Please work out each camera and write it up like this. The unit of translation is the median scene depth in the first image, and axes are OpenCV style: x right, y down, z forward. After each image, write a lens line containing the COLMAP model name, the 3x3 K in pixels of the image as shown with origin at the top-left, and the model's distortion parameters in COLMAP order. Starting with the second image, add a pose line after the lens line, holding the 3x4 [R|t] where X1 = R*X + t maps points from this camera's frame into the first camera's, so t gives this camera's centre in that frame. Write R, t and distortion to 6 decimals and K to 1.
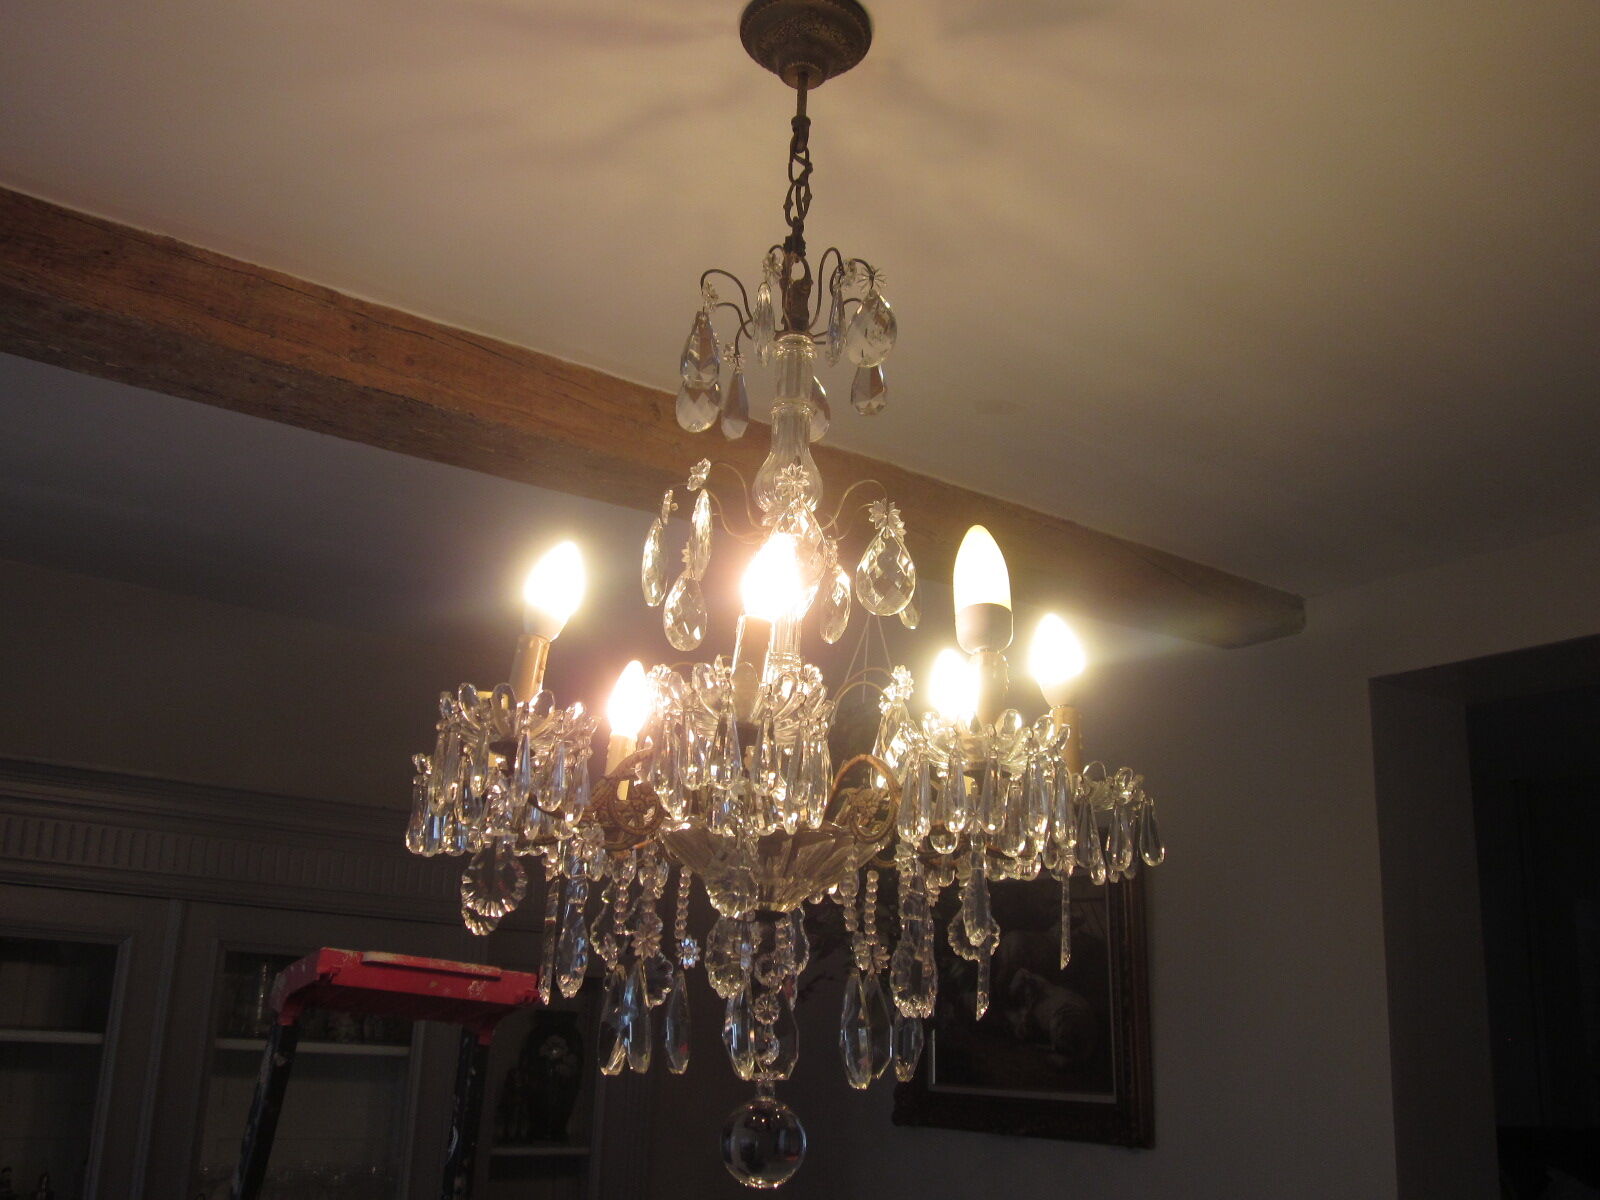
lens RADIAL K [[1541.1, 0, 800.0], [0, 1541.1, 600.0], [0, 0, 1]] dist [-0.114682, 0.124276]
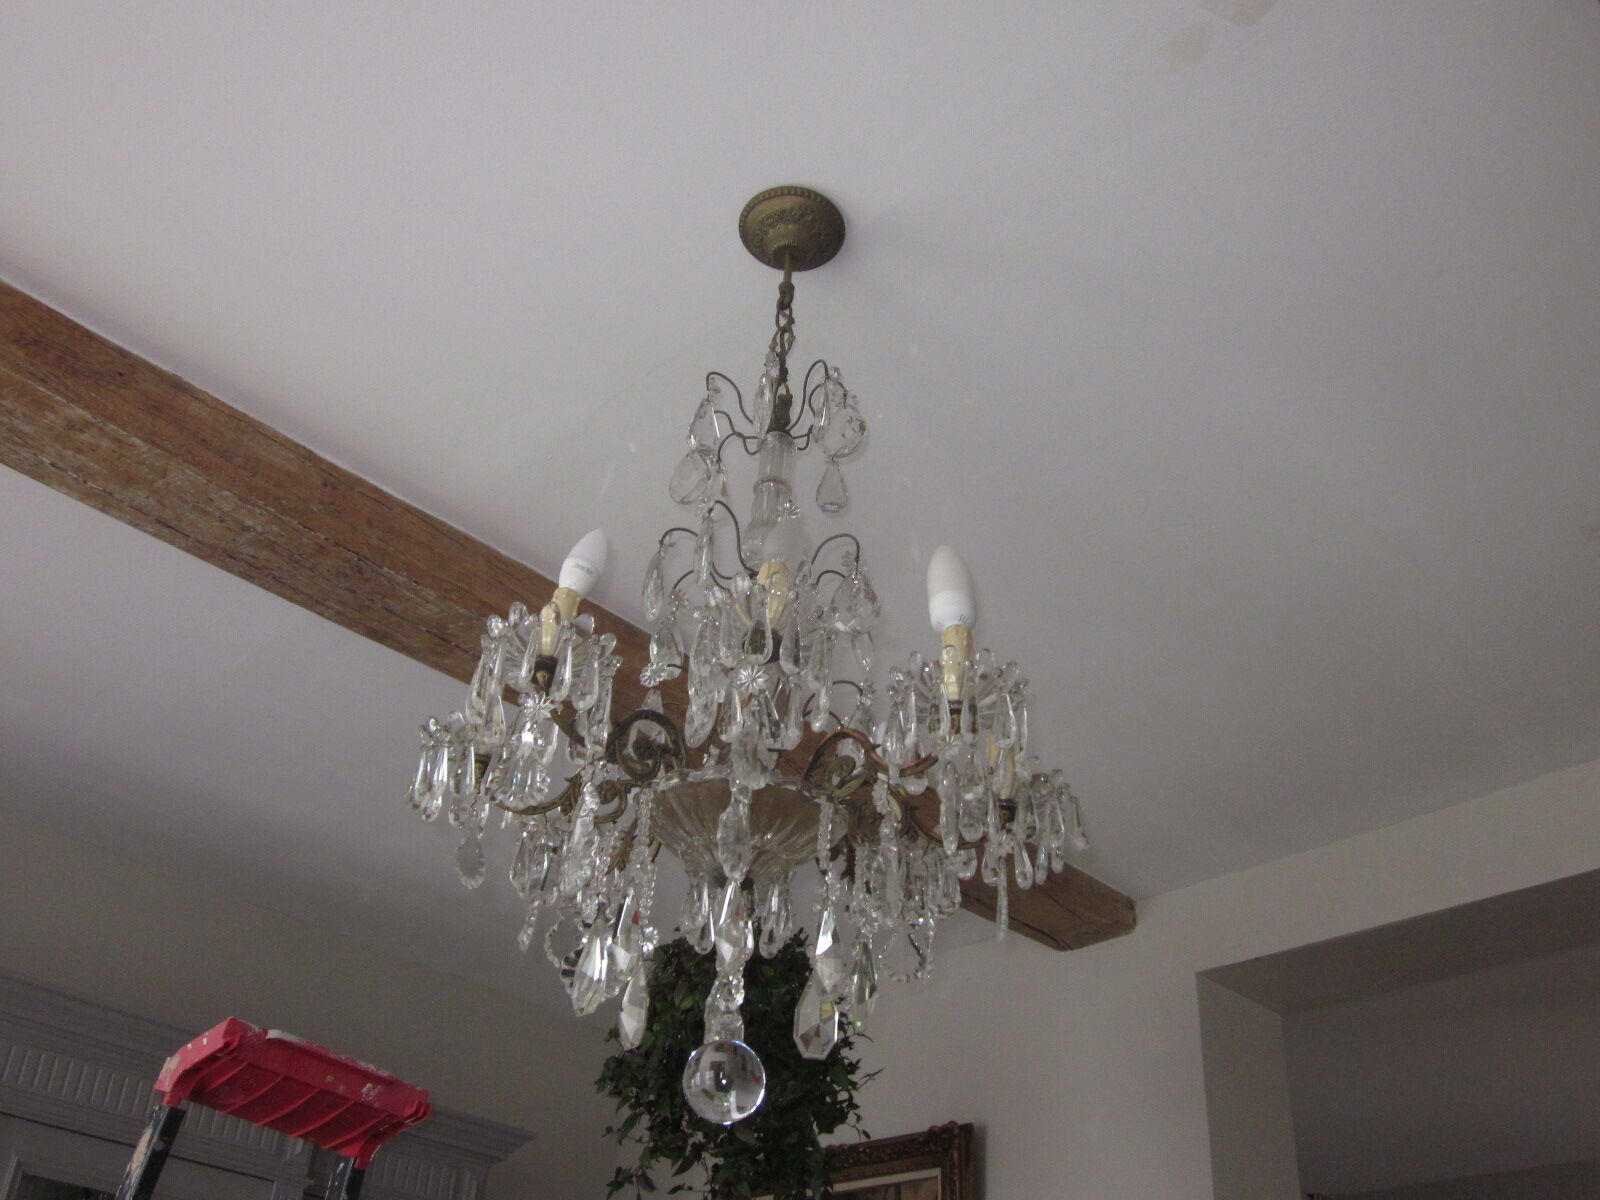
lens RADIAL K [[1541.1, 0, 800.0], [0, 1541.1, 600.0], [0, 0, 1]] dist [-0.114682, 0.124276]
pose [[0.987439, 0.102972, 0.119836, -0.083470], [-0.062807, 0.951772, -0.300307, 0.220033], [-0.144979, 0.289009, 0.946285, -0.065884]]
